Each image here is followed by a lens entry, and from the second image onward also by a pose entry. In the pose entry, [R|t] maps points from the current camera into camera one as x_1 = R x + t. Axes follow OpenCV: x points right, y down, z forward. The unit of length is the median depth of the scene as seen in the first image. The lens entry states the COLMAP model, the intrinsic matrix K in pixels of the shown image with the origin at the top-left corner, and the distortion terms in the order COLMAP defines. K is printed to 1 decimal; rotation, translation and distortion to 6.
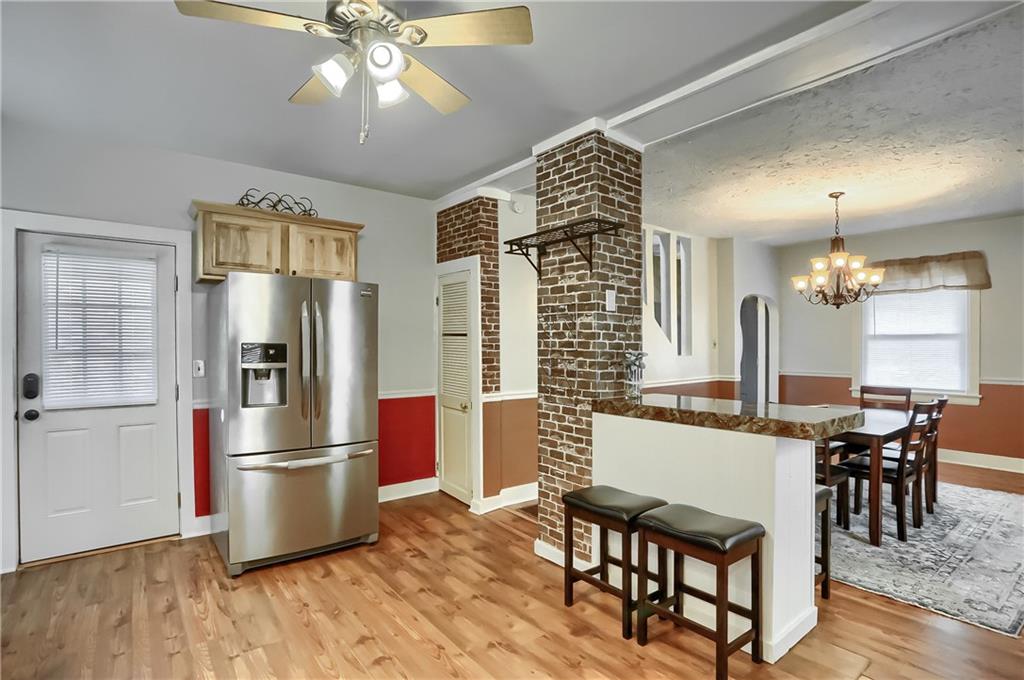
lens RADIAL K [[501.1, 0, 512.3], [0, 501.1, 357.2], [0, 0, 1]] dist [-0.067259, 0.025769]
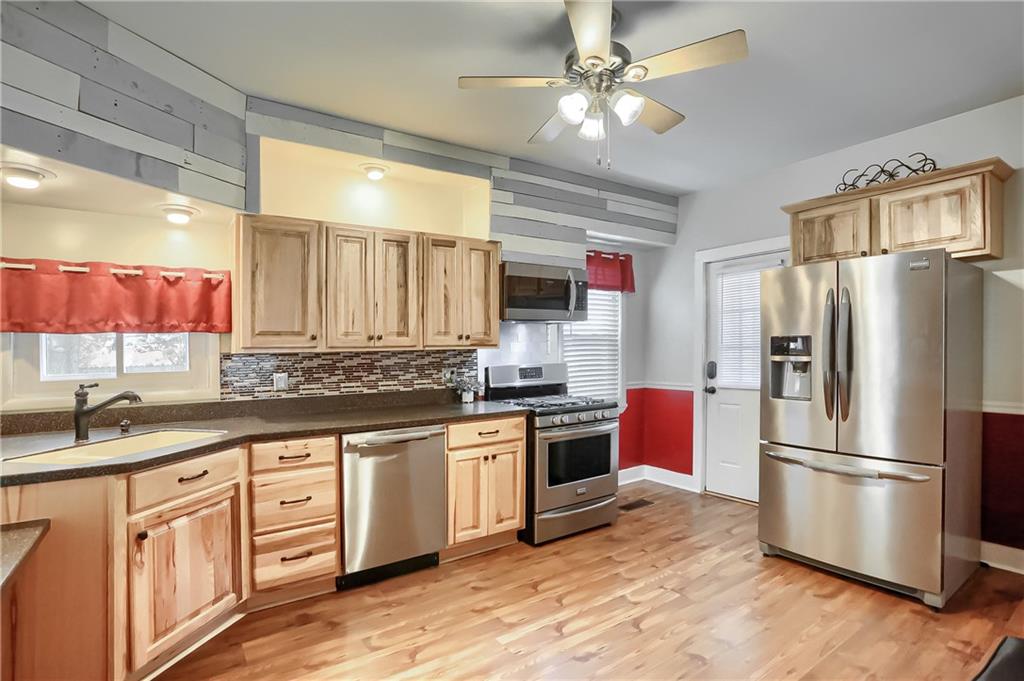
lens RADIAL K [[501.1, 0, 512.3], [0, 501.1, 357.7], [0, 0, 1]] dist [-0.067259, 0.025769]
pose [[-0.052156, 0.016277, -0.998506, 0.530218], [-0.003894, 0.999856, 0.016502, 0.000930], [0.998631, 0.004749, -0.052085, 0.498135]]
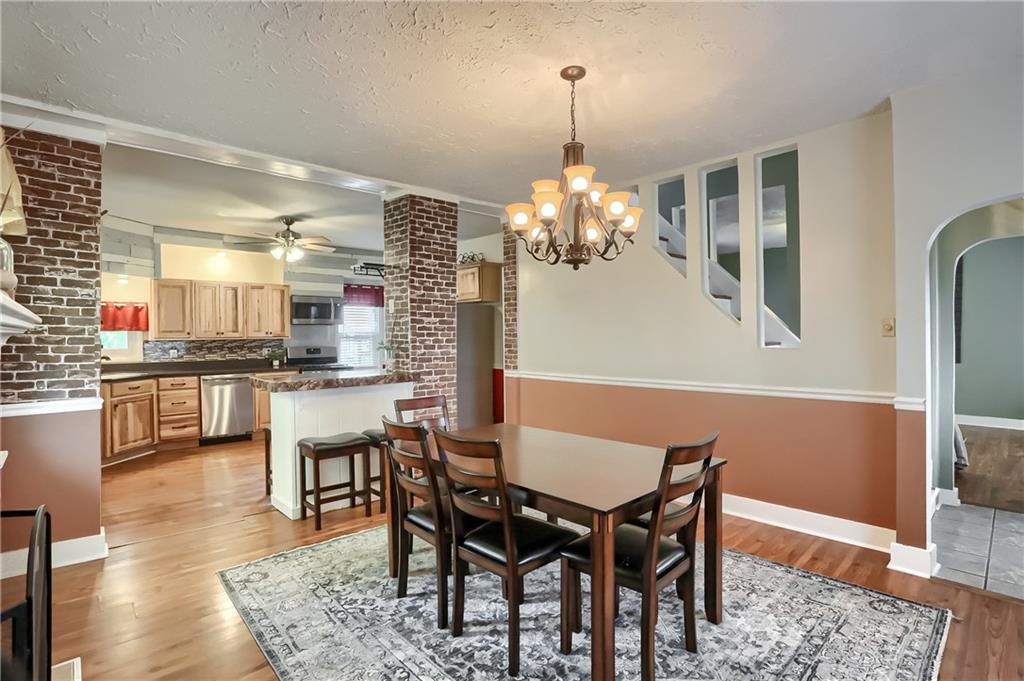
lens RADIAL K [[501.1, 0, 512.3], [0, 501.1, 357.7], [0, 0, 1]] dist [-0.067259, 0.025769]
pose [[0.082810, 0.045386, -0.995531, 1.882024], [-0.013203, 0.998925, 0.044443, -0.030222], [0.996478, 0.009464, 0.083320, 1.325961]]
